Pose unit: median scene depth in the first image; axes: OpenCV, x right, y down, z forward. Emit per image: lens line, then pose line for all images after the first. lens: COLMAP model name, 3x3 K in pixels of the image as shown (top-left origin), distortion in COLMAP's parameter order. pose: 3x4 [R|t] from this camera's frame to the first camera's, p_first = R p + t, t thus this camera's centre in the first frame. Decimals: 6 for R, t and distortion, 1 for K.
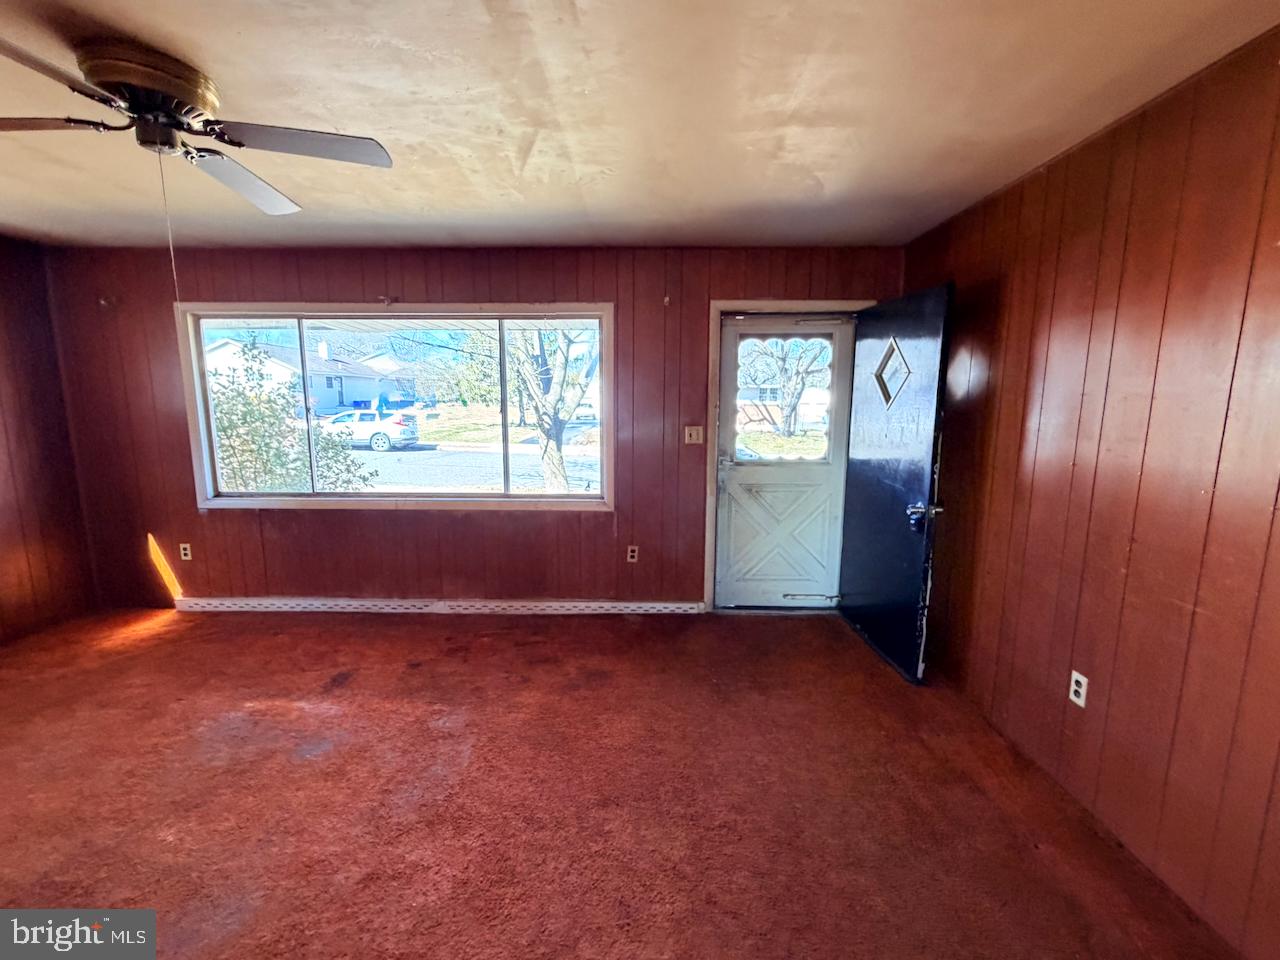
lens RADIAL K [[534.3, 0, 635.2], [0, 534.3, 482.1], [0, 0, 1]] dist [-0.000237, -0.000033]
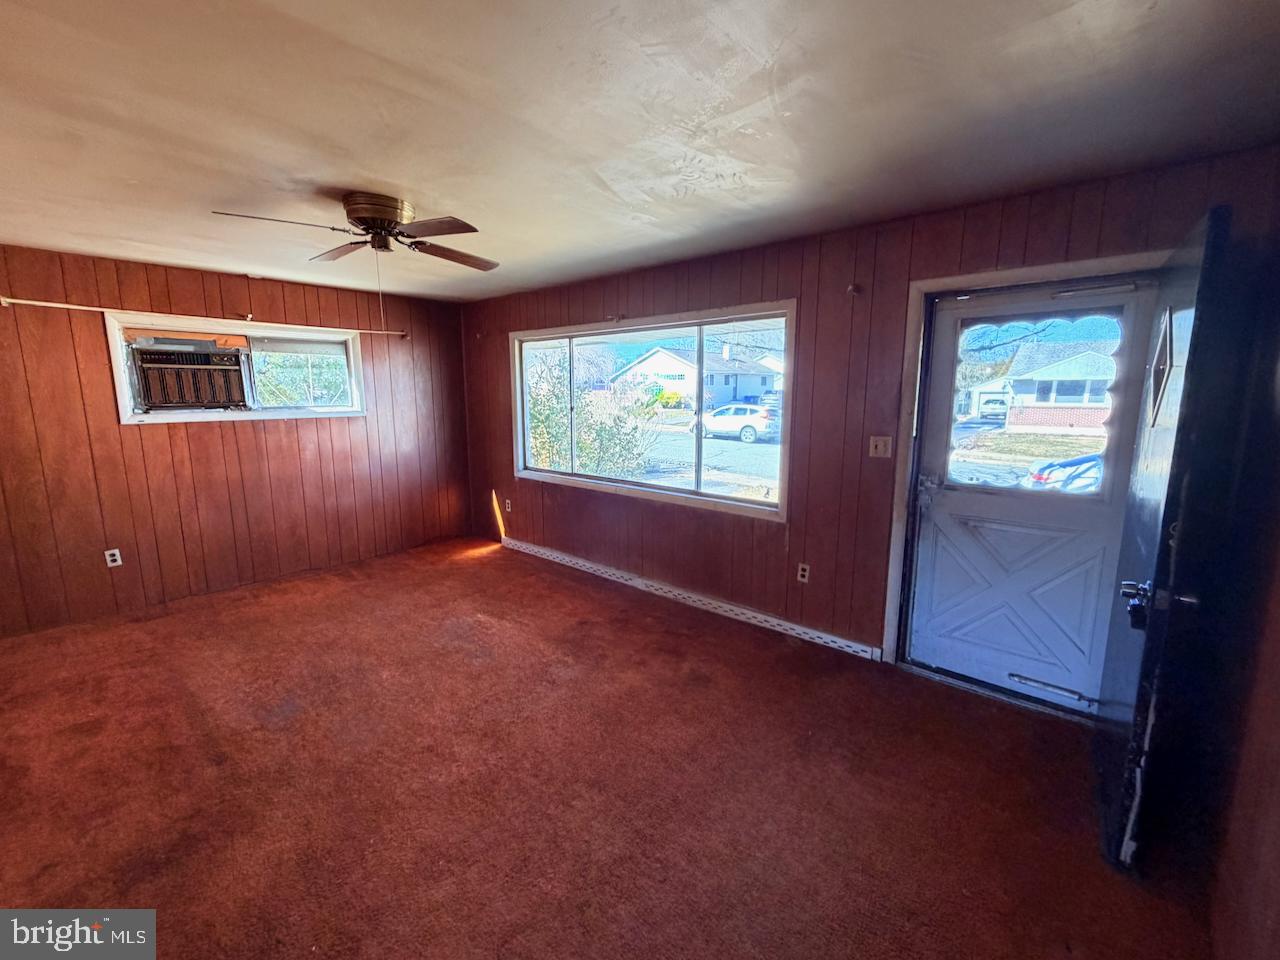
lens RADIAL K [[534.3, 0, 639.0], [0, 534.3, 481.8], [0, 0, 1]] dist [-0.000237, -0.000033]
pose [[0.763495, 0.103475, -0.637471, 0.358855], [-0.097261, 0.994246, 0.044898, -0.034558], [0.638448, 0.027722, 0.769165, 0.121570]]
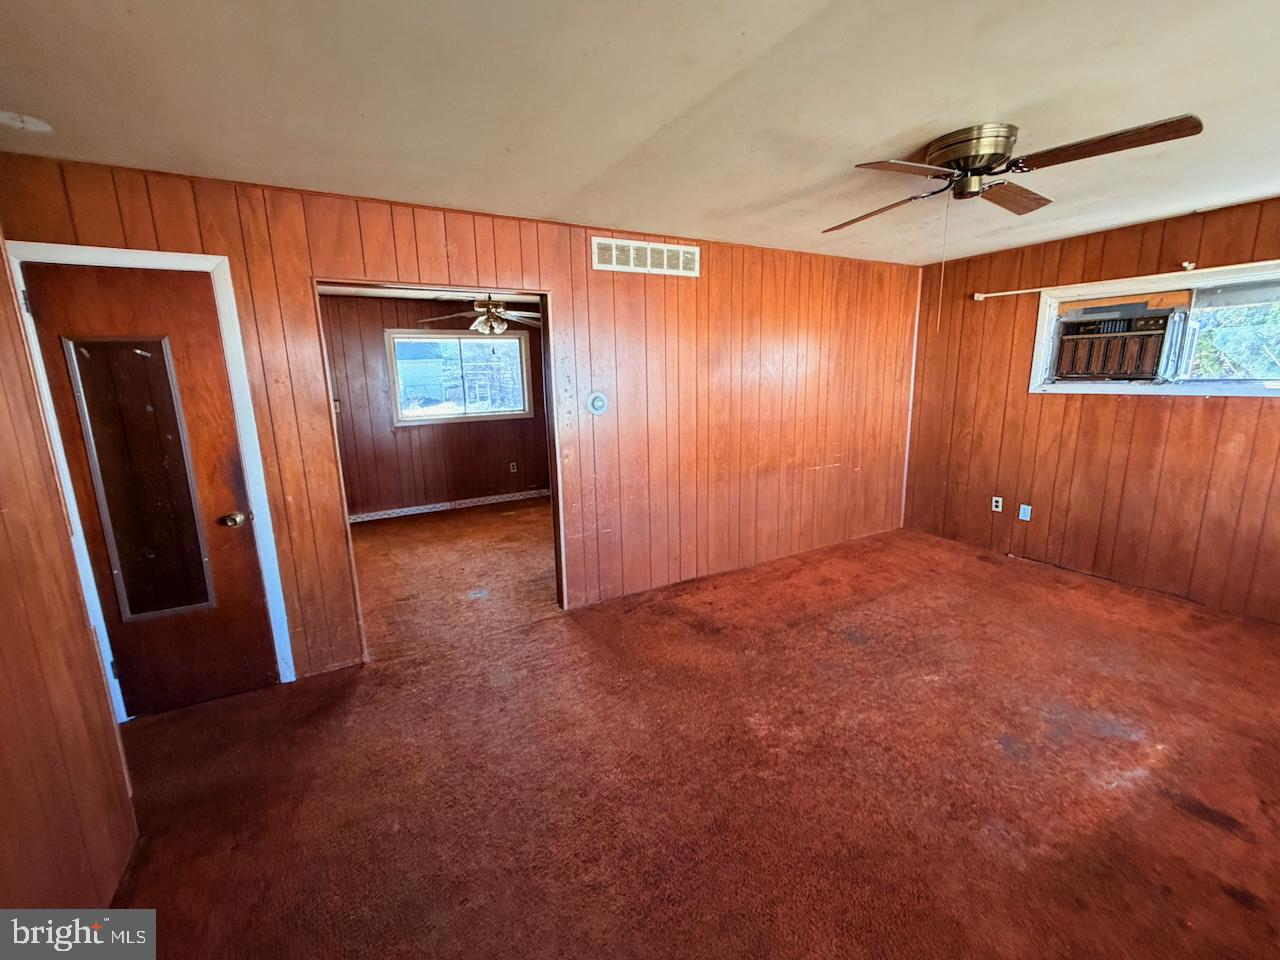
lens RADIAL K [[534.3, 0, 637.4], [0, 534.3, 481.5], [0, 0, 1]] dist [-0.000237, -0.000033]
pose [[-0.859177, 0.119188, -0.497603, 0.261808], [-0.058624, 0.943159, 0.327132, -0.151103], [0.508309, 0.310236, -0.803353, 0.844178]]
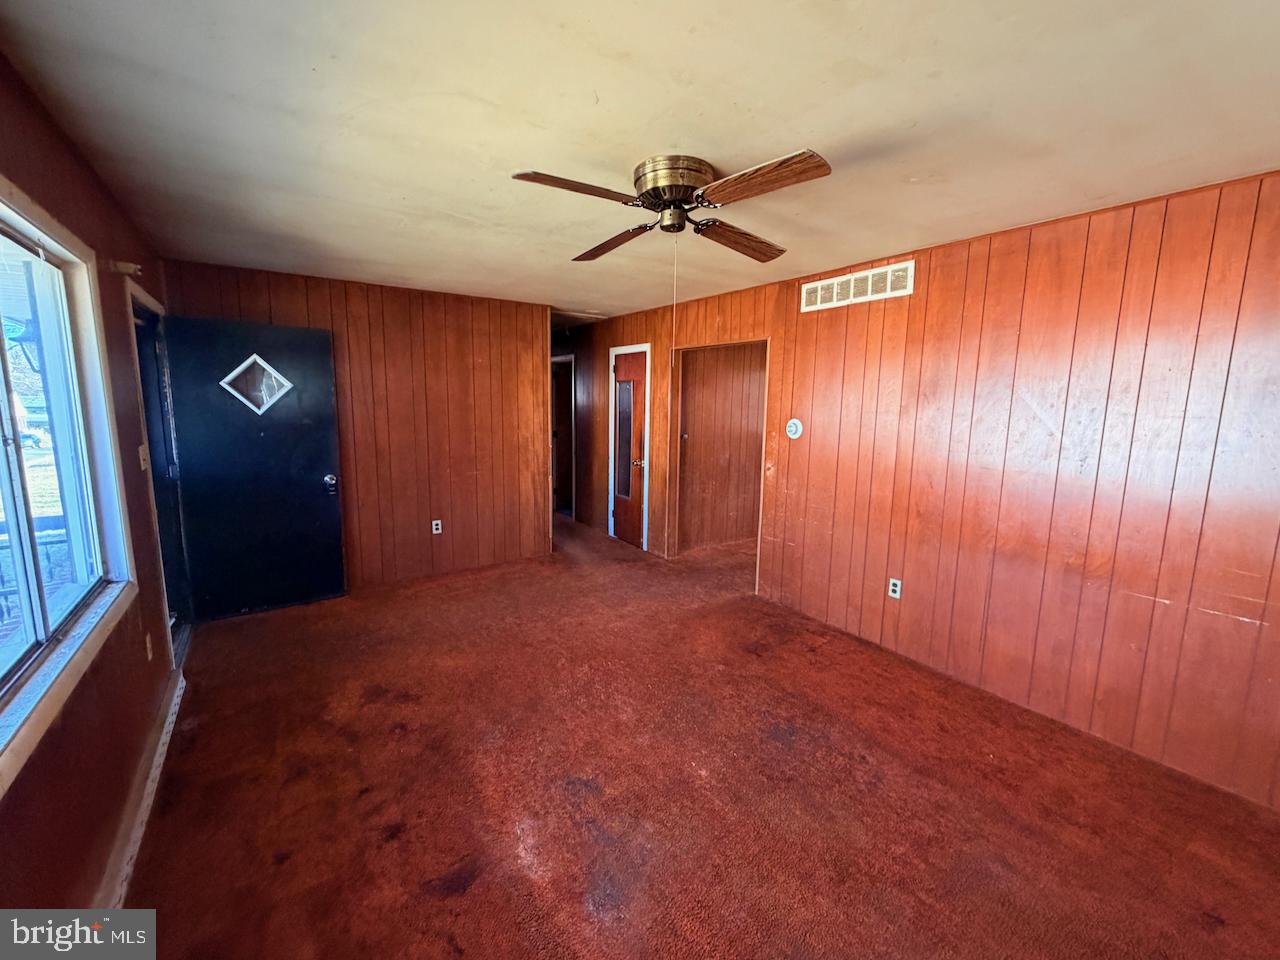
lens RADIAL K [[534.3, 0, 642.3], [0, 534.3, 481.2], [0, 0, 1]] dist [-0.000237, -0.000033]
pose [[-0.585707, -0.131006, 0.799866, -0.895317], [0.113642, 0.963830, 0.241076, -0.159080], [-0.802517, 0.232098, -0.549634, 0.863021]]
